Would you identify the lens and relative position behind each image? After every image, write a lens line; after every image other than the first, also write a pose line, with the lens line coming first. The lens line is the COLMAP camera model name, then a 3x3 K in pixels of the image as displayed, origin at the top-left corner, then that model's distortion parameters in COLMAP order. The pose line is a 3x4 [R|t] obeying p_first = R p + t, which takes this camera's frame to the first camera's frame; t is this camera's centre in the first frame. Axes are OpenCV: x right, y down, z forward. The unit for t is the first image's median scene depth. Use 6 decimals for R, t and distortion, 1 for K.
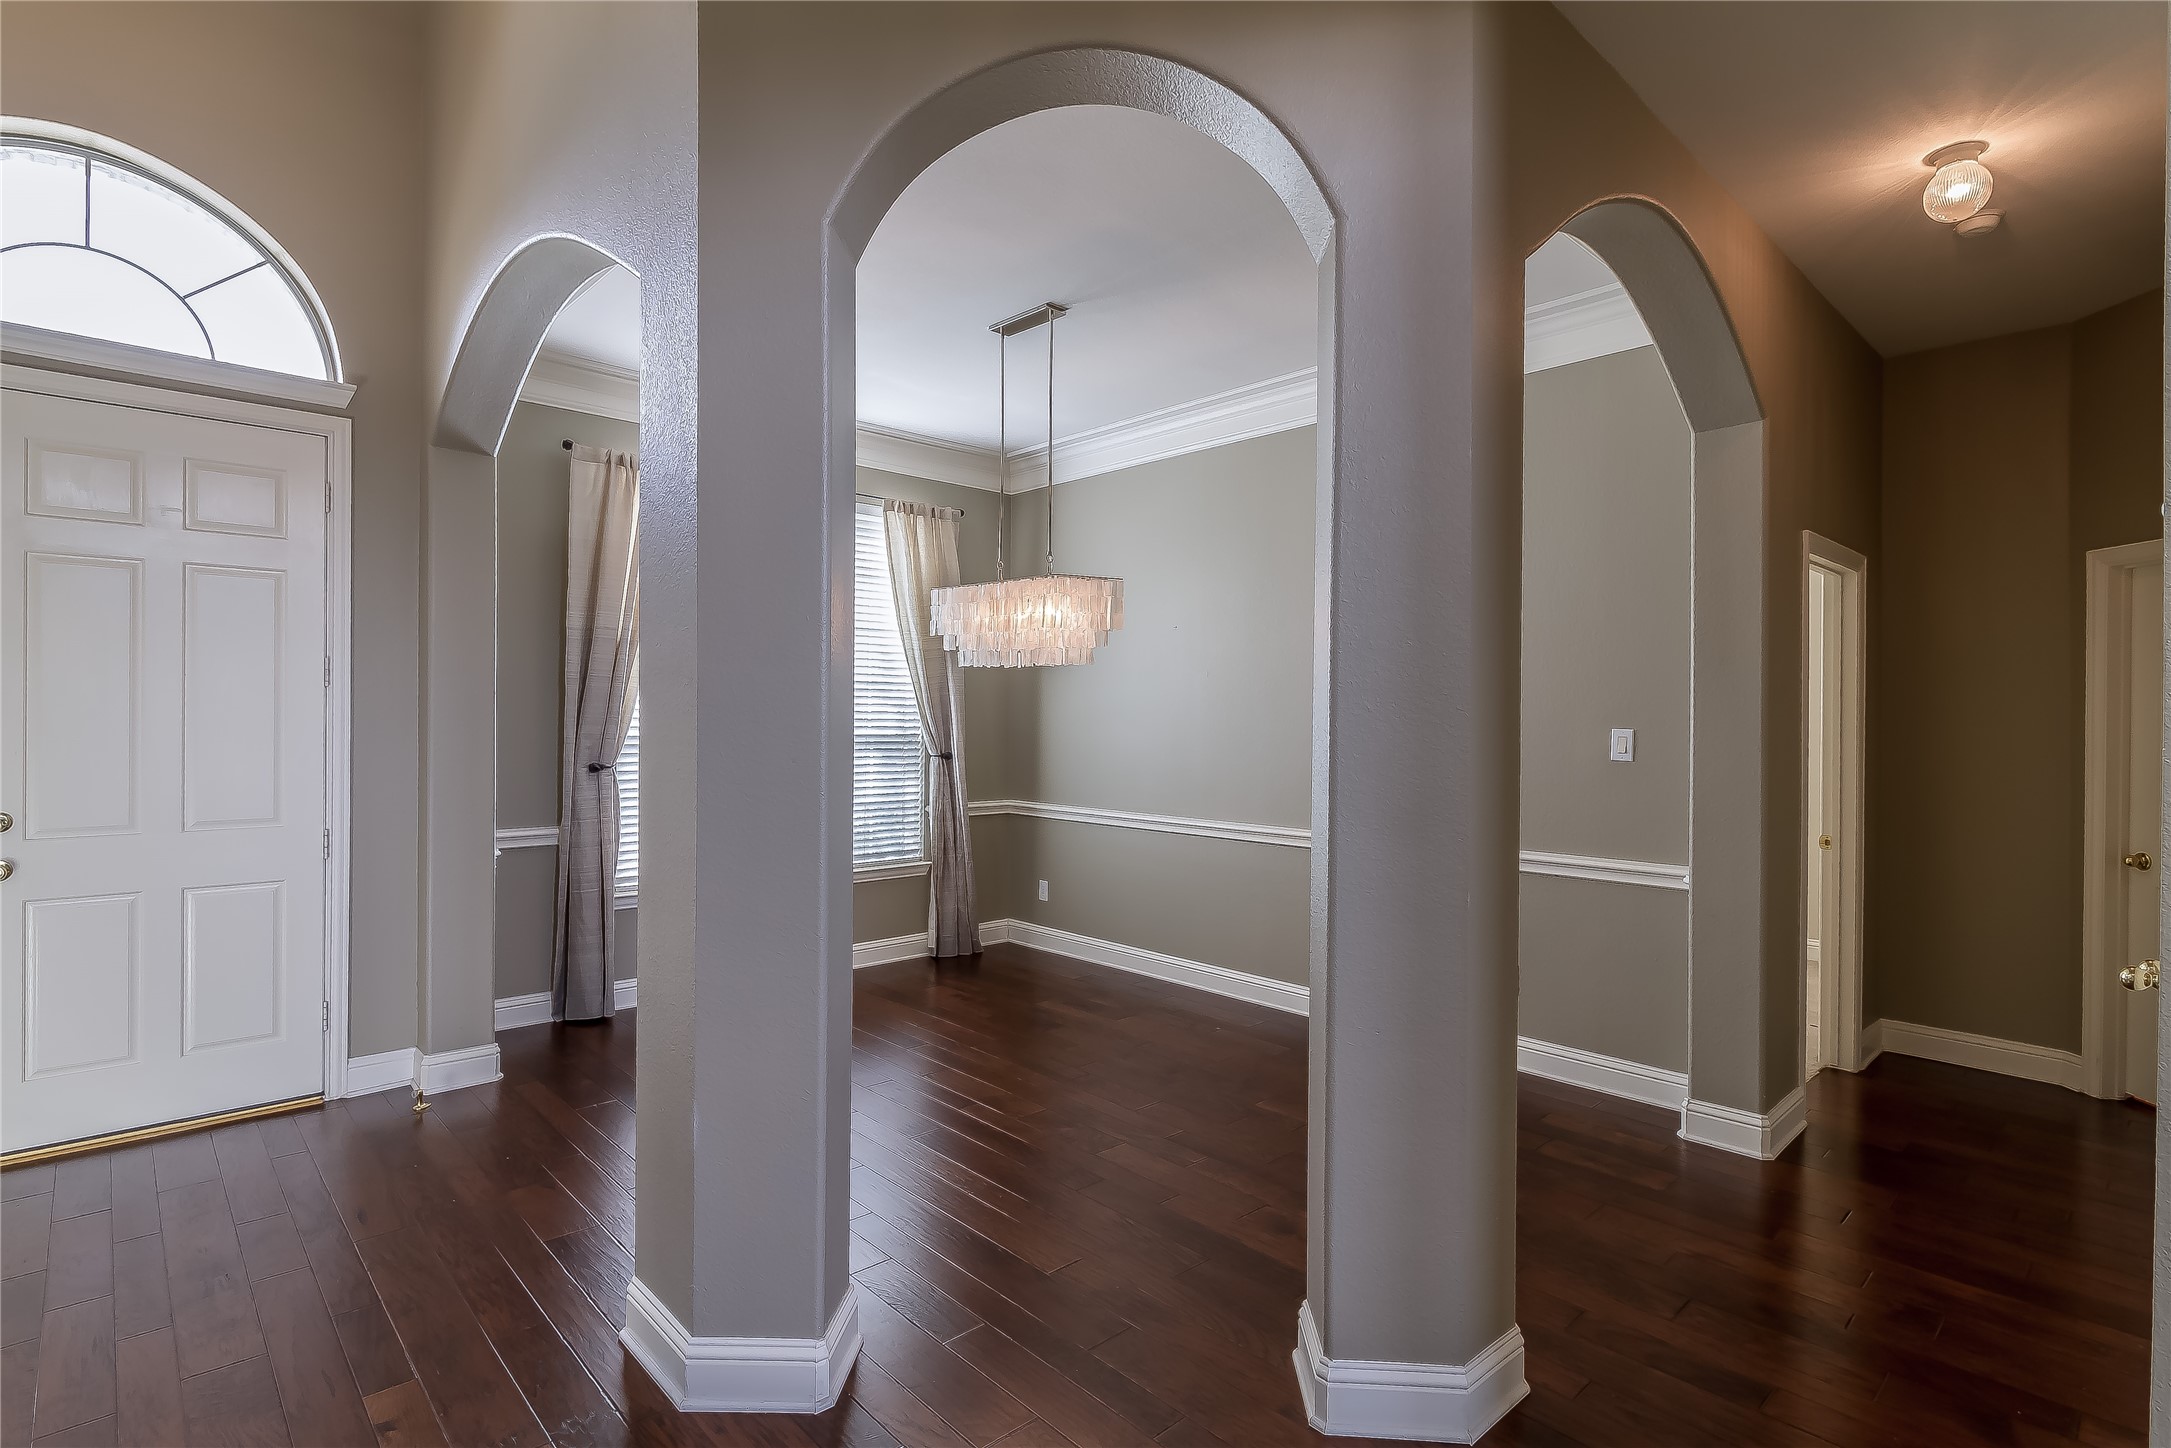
lens RADIAL K [[1064.2, 0, 1081.9], [0, 1064.2, 713.4], [0, 0, 1]] dist [-0.001677, 0.000100]
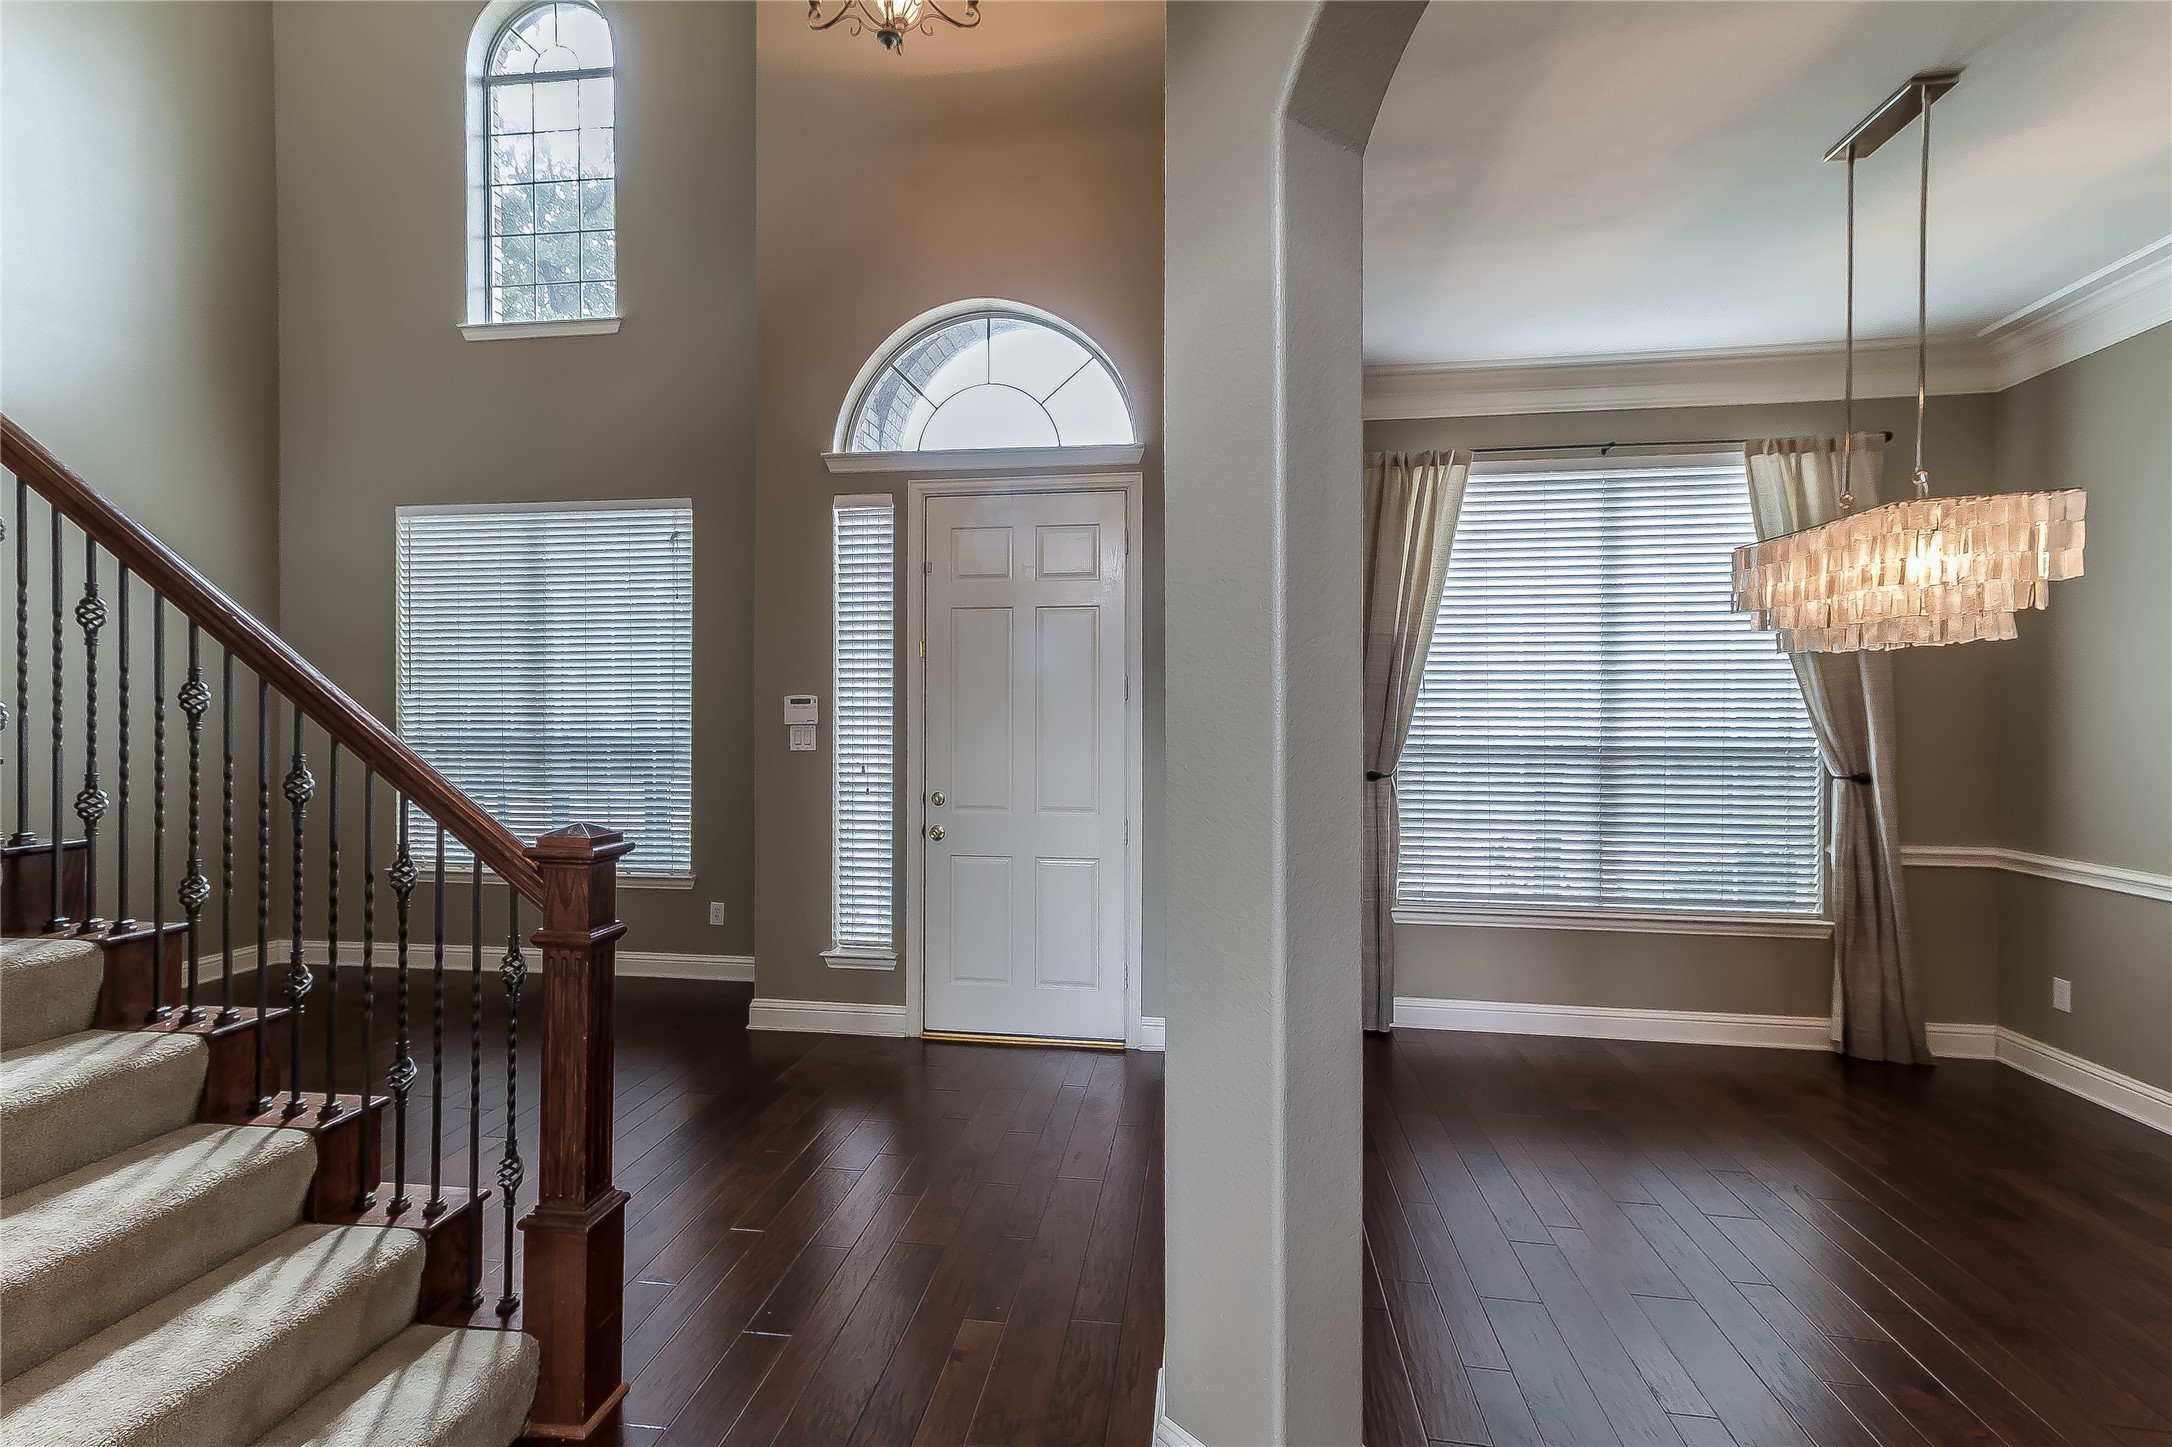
lens RADIAL K [[1041.3, 0, 1043.6], [0, 1041.3, 715.5], [0, 0, 1]] dist [0.013114, 0.000969]
pose [[0.613598, -0.006544, -0.789592, 0.095714], [0.004478, 0.999978, -0.004807, -0.001496], [0.789606, -0.000586, 0.613614, 0.130069]]
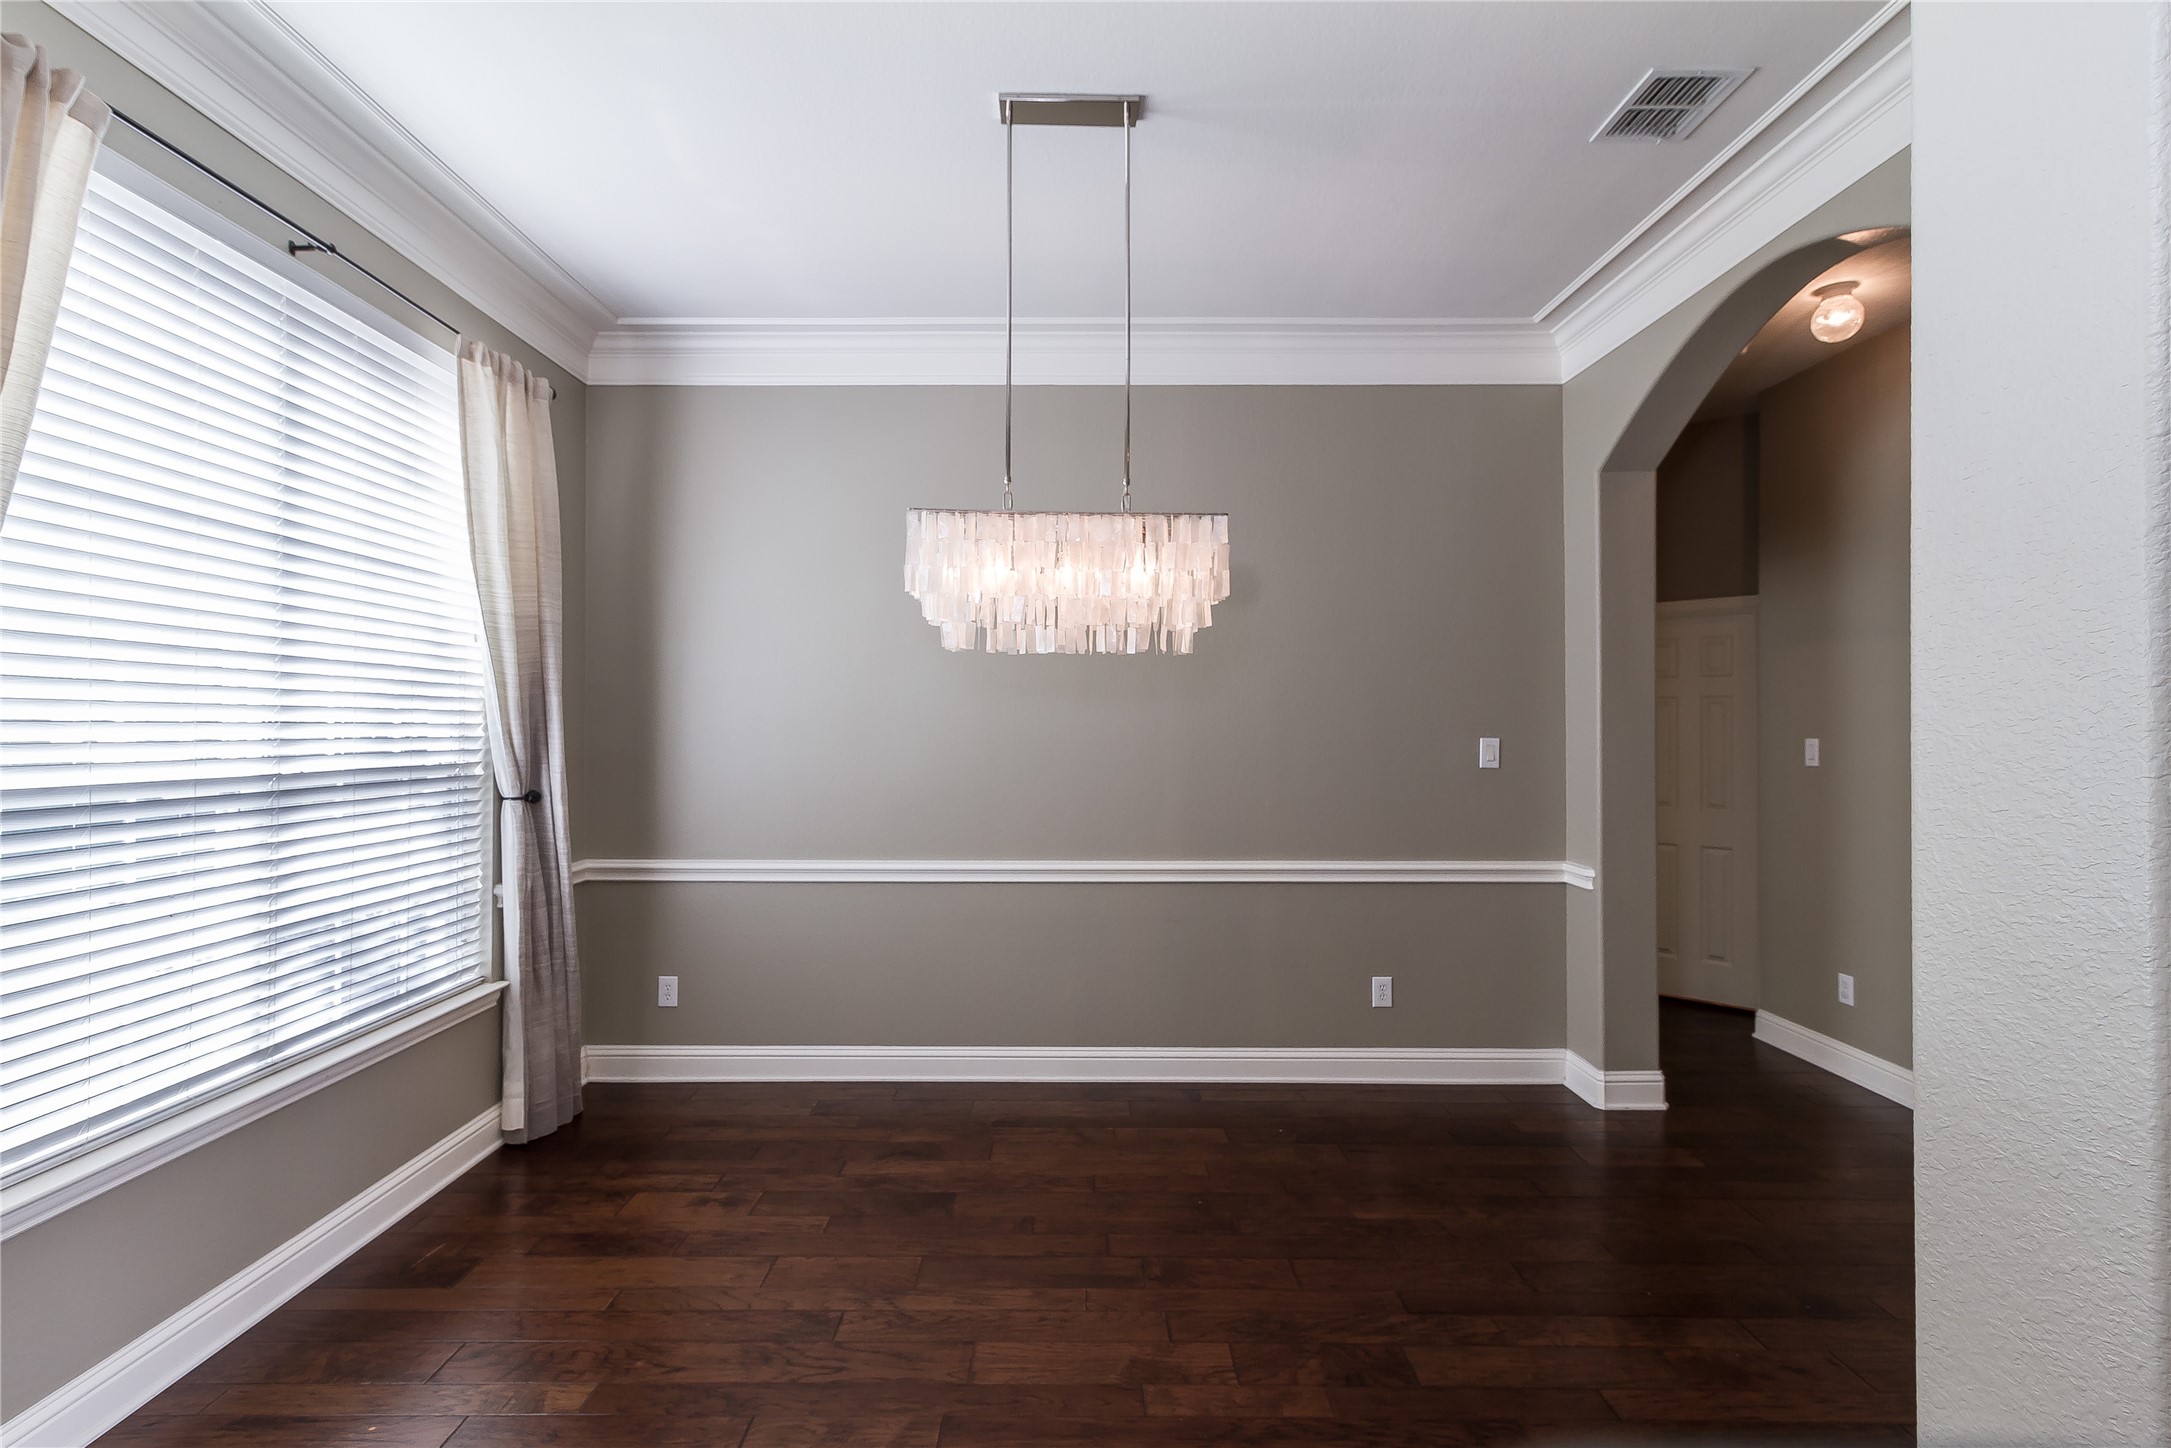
lens RADIAL K [[995.7, 0, 1097.2], [0, 995.7, 712.9], [0, 0, 1]] dist [0.001285, 0.000133]
pose [[0.680572, 0.002535, 0.732677, -0.324680], [0.000219, 0.999993, -0.003664, -0.004744], [-0.732681, 0.002654, 0.680567, 0.398576]]
